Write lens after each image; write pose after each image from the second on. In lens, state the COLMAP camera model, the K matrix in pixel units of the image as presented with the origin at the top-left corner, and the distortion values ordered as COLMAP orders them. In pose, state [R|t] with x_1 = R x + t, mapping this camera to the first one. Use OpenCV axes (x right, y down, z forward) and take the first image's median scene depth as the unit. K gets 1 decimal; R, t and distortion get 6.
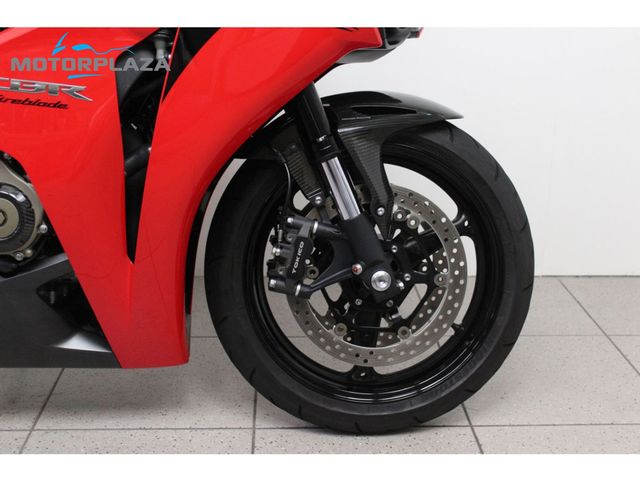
lens RADIAL K [[881.2, 0, 320.0], [0, 881.2, 241.1], [0, 0, 1]] dist [-0.034266, 0.000000]
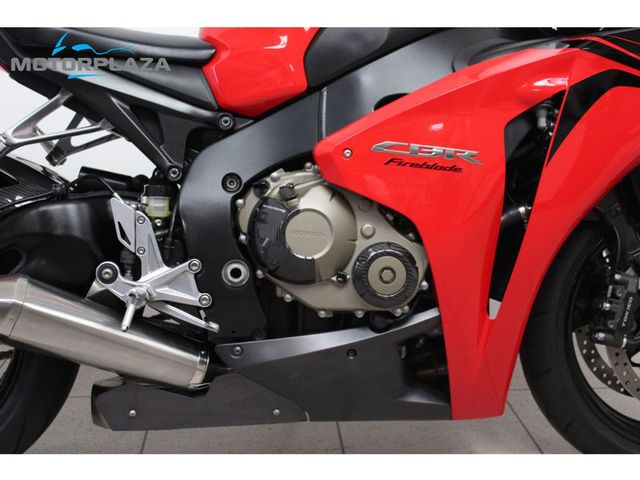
lens RADIAL K [[840.1, 0, 319.5], [0, 840.1, 240.1], [0, 0, 1]] dist [0.000252, 0.000000]
pose [[0.998729, -0.004376, 0.050217, -0.489333], [0.008367, 0.996796, -0.079546, 0.010744], [-0.049708, 0.079865, 0.995566, -0.000262]]
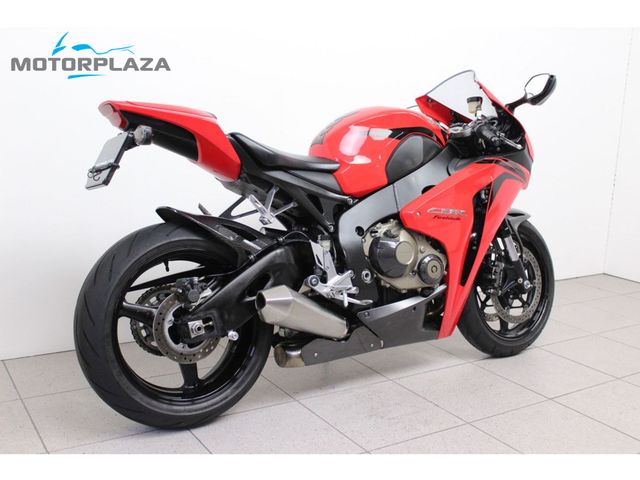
lens RADIAL K [[680.1, 0, 320.5], [0, 680.1, 237.9], [0, 0, 1]] dist [0.014301, 0.000000]
pose [[0.855528, -0.065333, 0.513618, -1.491002], [0.125642, 0.988553, -0.083535, 0.002768], [-0.502281, 0.135998, 0.853943, -0.356280]]
